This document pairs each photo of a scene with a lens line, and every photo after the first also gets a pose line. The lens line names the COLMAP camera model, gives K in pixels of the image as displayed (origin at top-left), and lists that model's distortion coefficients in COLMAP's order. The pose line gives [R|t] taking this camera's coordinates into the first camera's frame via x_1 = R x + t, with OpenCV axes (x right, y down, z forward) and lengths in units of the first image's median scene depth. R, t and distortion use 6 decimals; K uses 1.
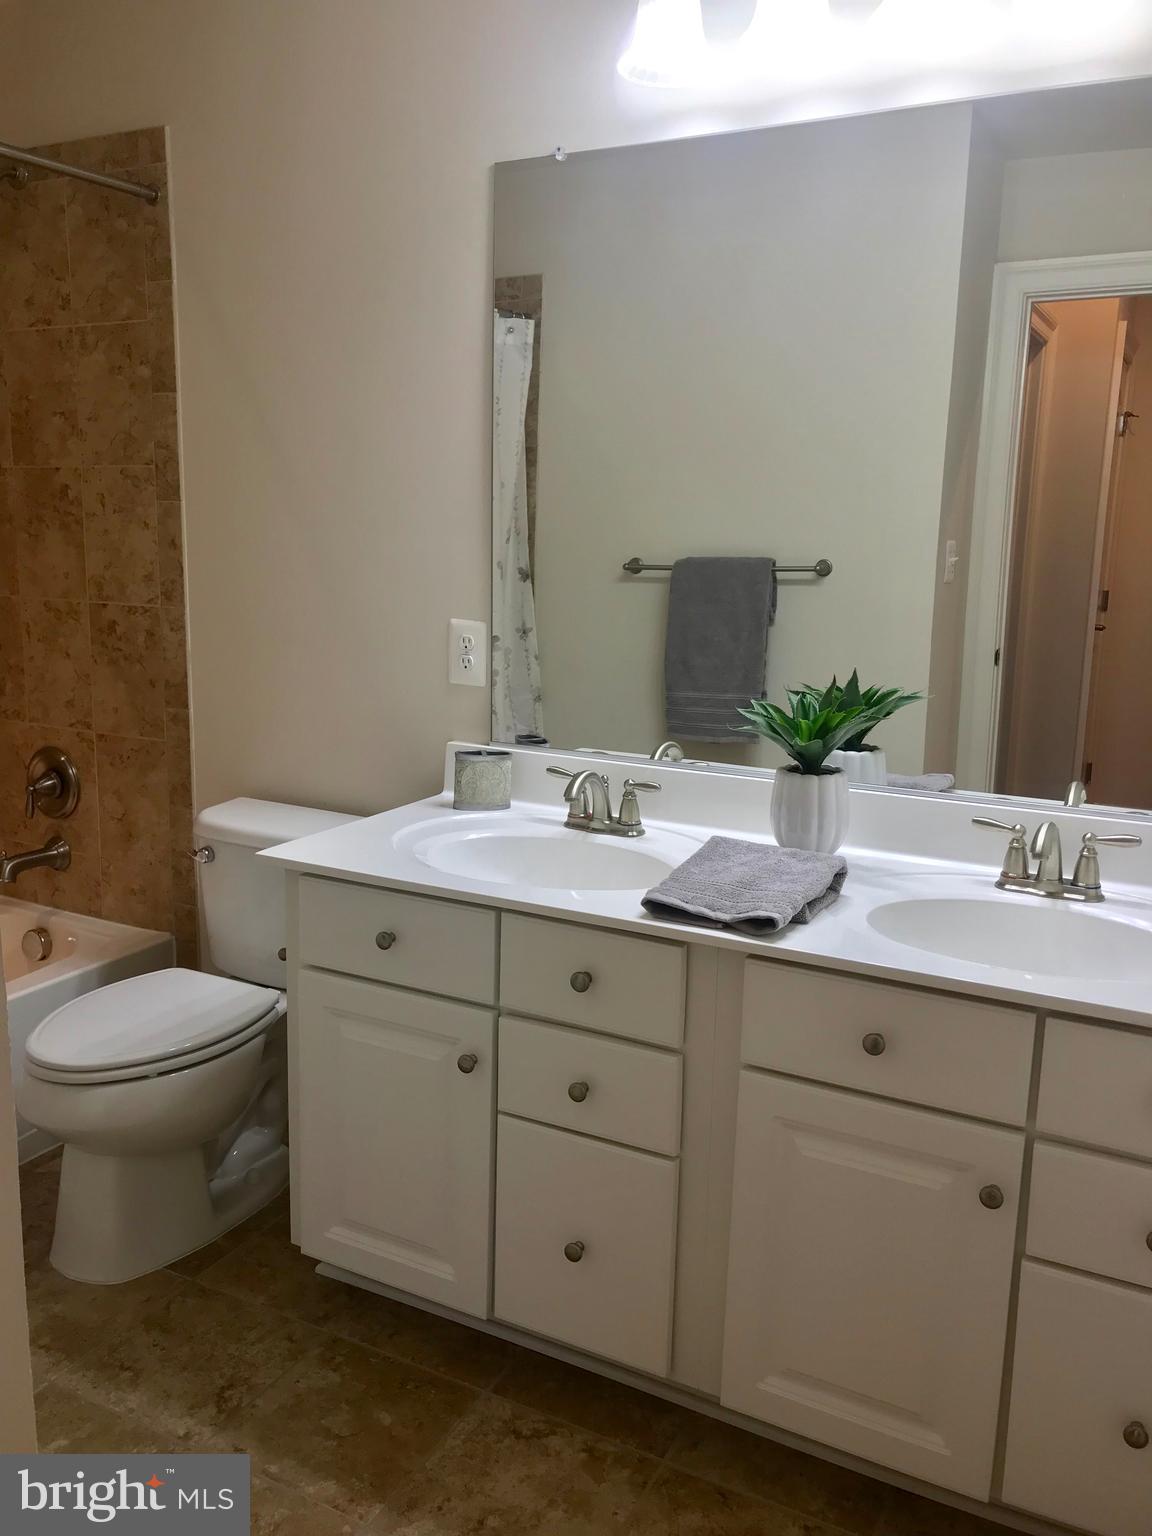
lens RADIAL K [[1263.4, 0, 576.7], [0, 1263.4, 769.3], [0, 0, 1]] dist [0.061936, -0.120659]
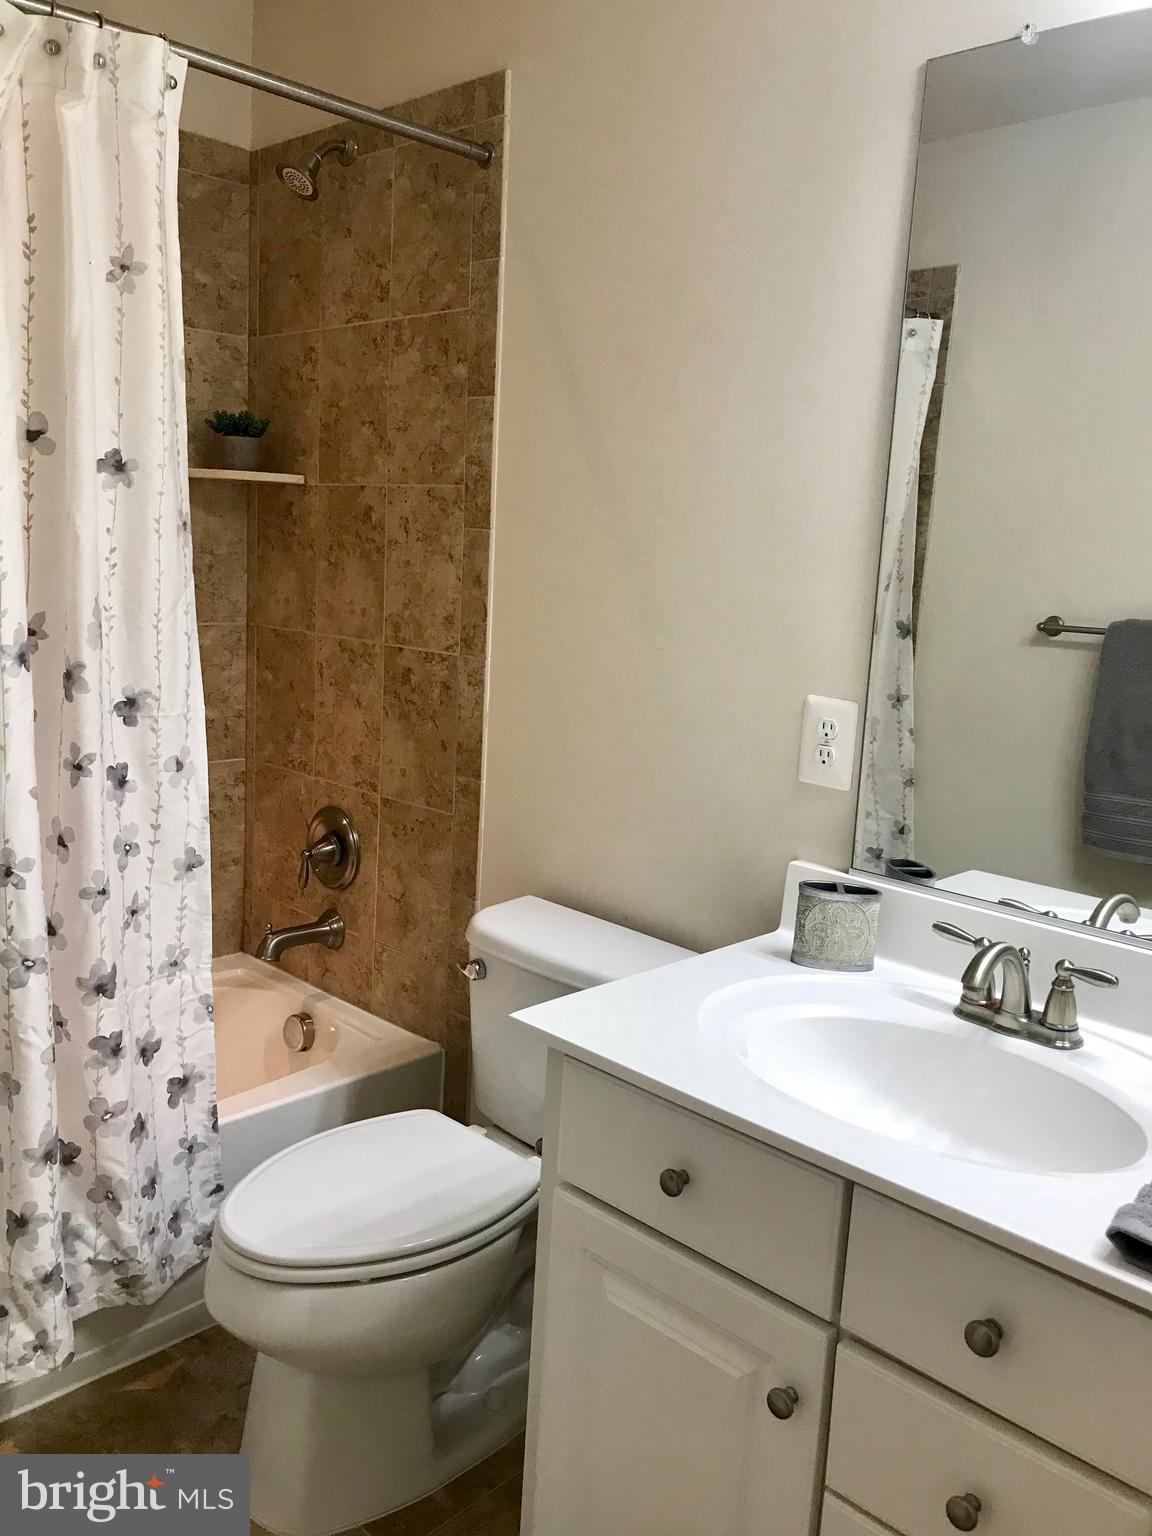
lens RADIAL K [[1263.4, 0, 587.0], [0, 1263.4, 776.8], [0, 0, 1]] dist [0.061936, -0.120659]
pose [[0.962416, 0.076571, -0.260563, -0.025482], [-0.082965, 0.996460, -0.013611, -0.045378], [0.258598, 0.034717, 0.965361, 0.231586]]
